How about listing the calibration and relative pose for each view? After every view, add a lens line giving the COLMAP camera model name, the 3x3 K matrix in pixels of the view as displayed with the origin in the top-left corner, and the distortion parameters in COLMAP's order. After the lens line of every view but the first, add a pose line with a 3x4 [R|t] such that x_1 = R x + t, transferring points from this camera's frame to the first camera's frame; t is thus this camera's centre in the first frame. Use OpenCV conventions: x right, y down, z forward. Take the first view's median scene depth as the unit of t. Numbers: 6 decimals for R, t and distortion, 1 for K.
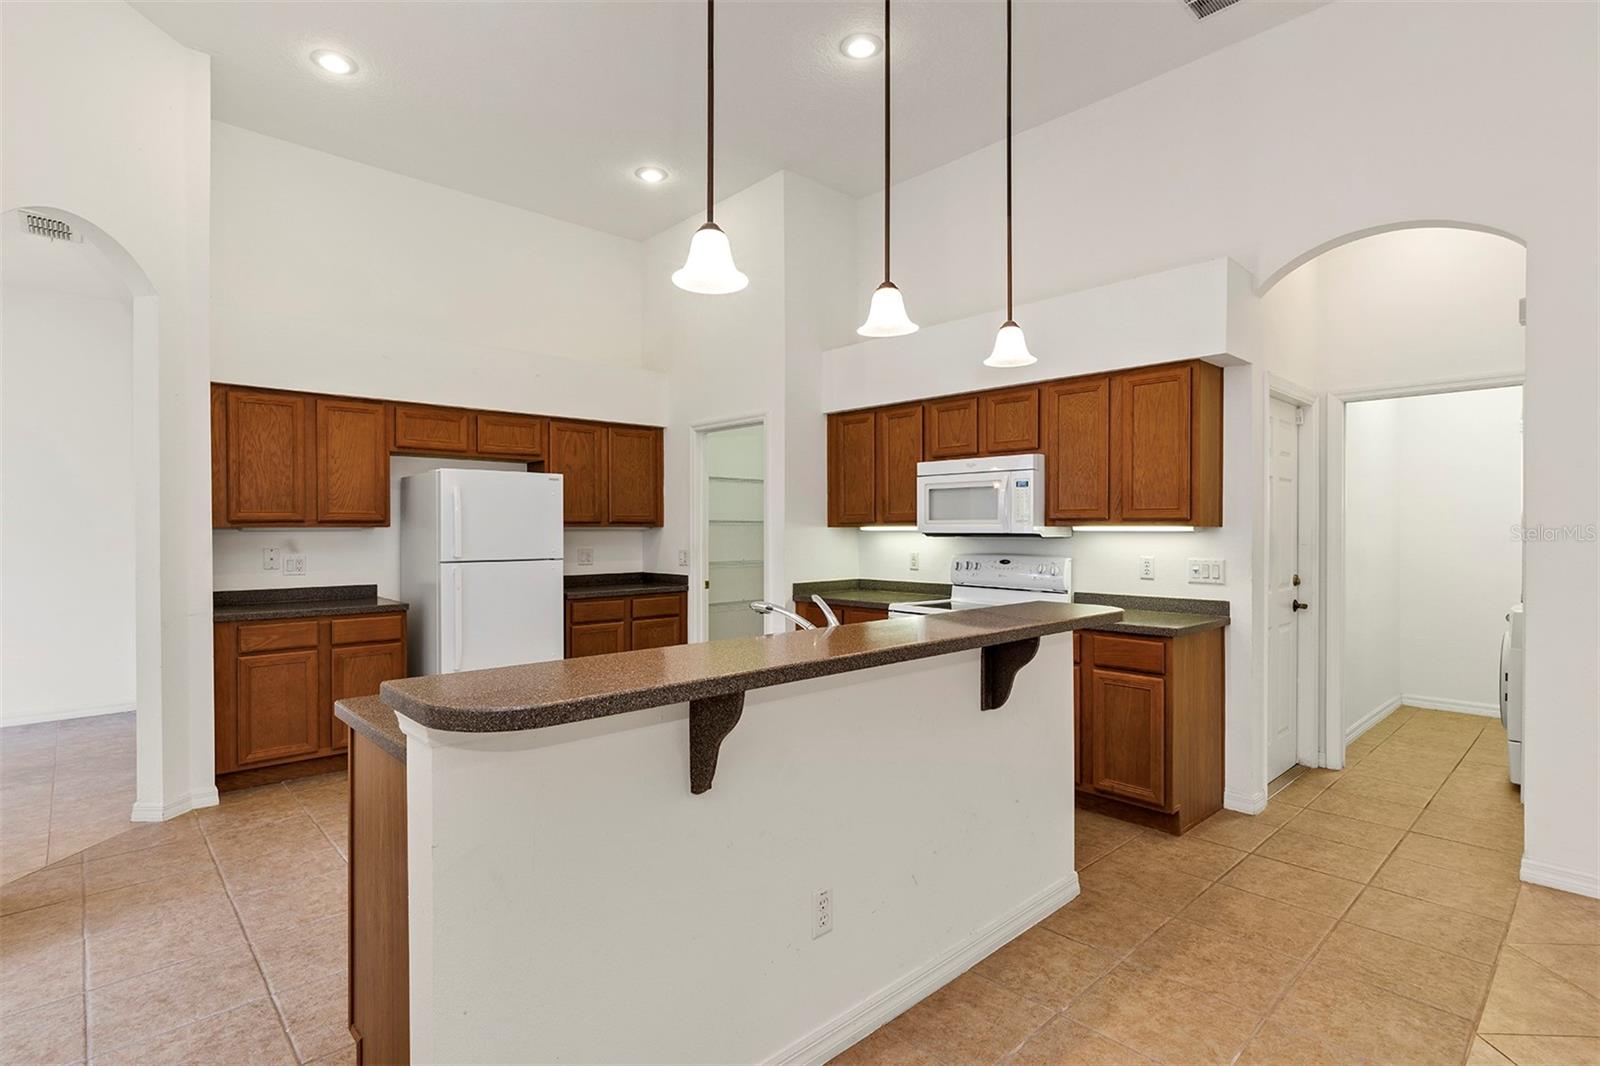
lens RADIAL K [[790.7, 0, 798.5], [0, 790.7, 532.9], [0, 0, 1]] dist [-0.006355, 0.000455]
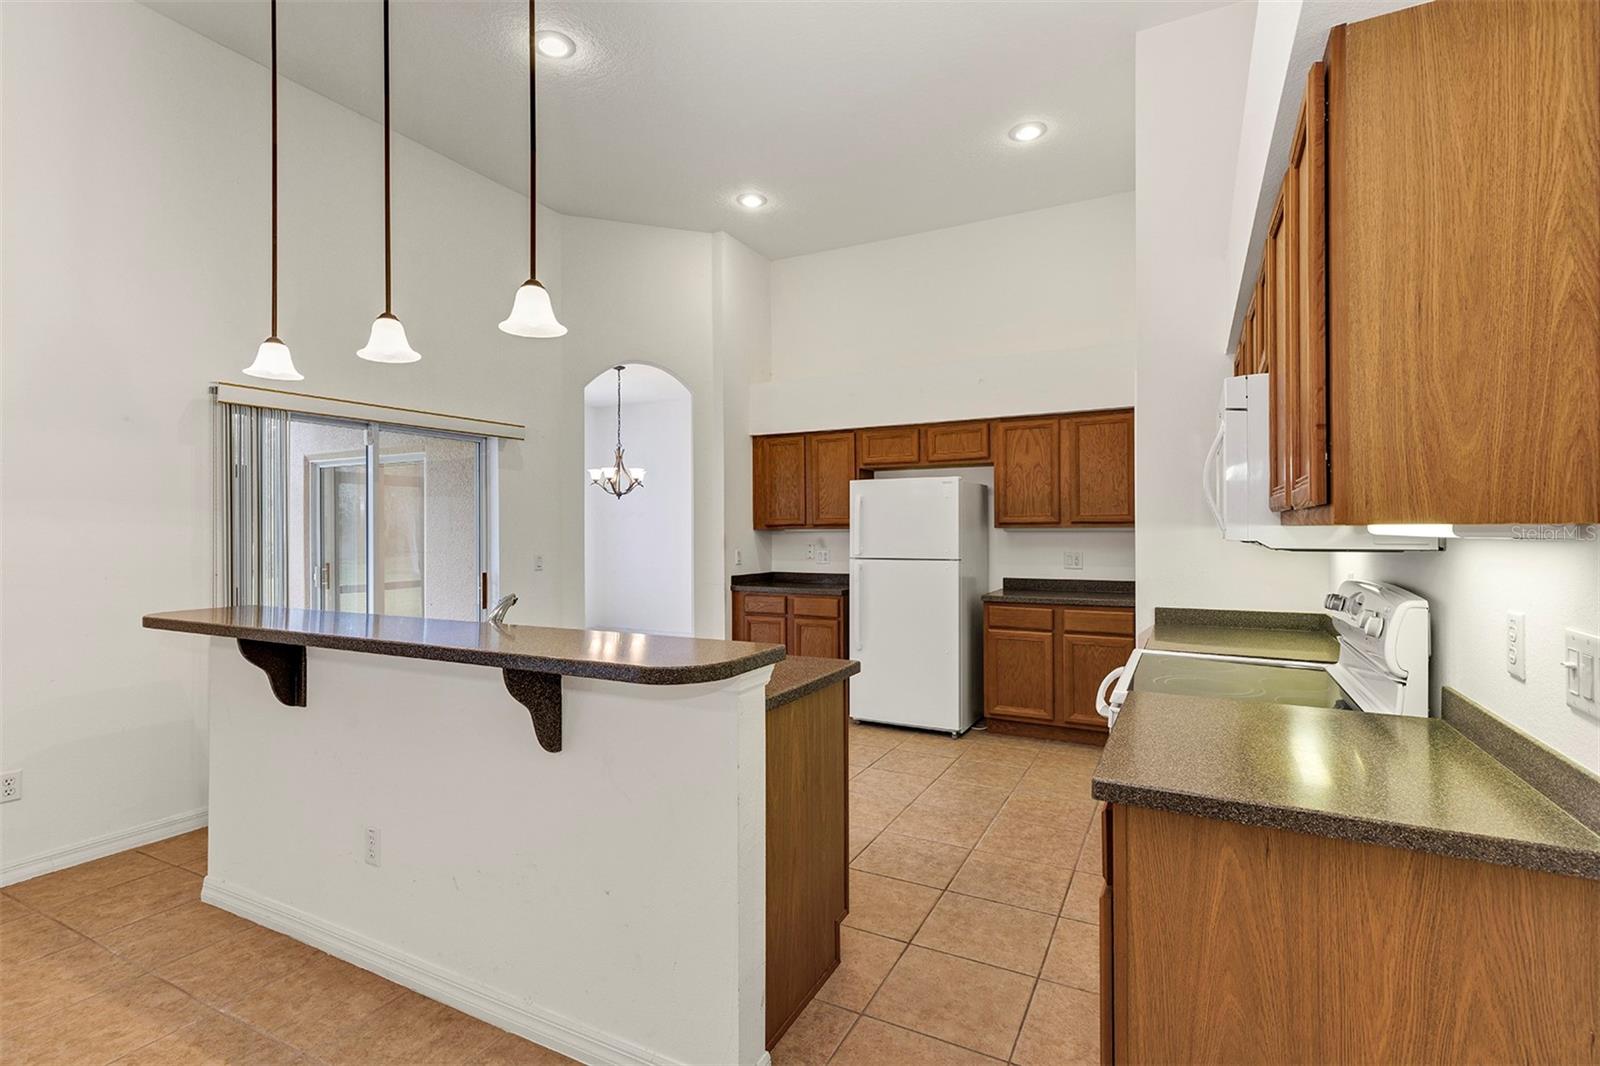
lens RADIAL K [[739.3, 0, 785.6], [0, 739.3, 531.4], [0, 0, 1]] dist [0.009301, -0.001473]
pose [[0.327314, 0.000789, -0.944915, 0.574182], [-0.002097, 0.999998, 0.000109, -0.004010], [0.944913, 0.001946, 0.327315, 0.530981]]
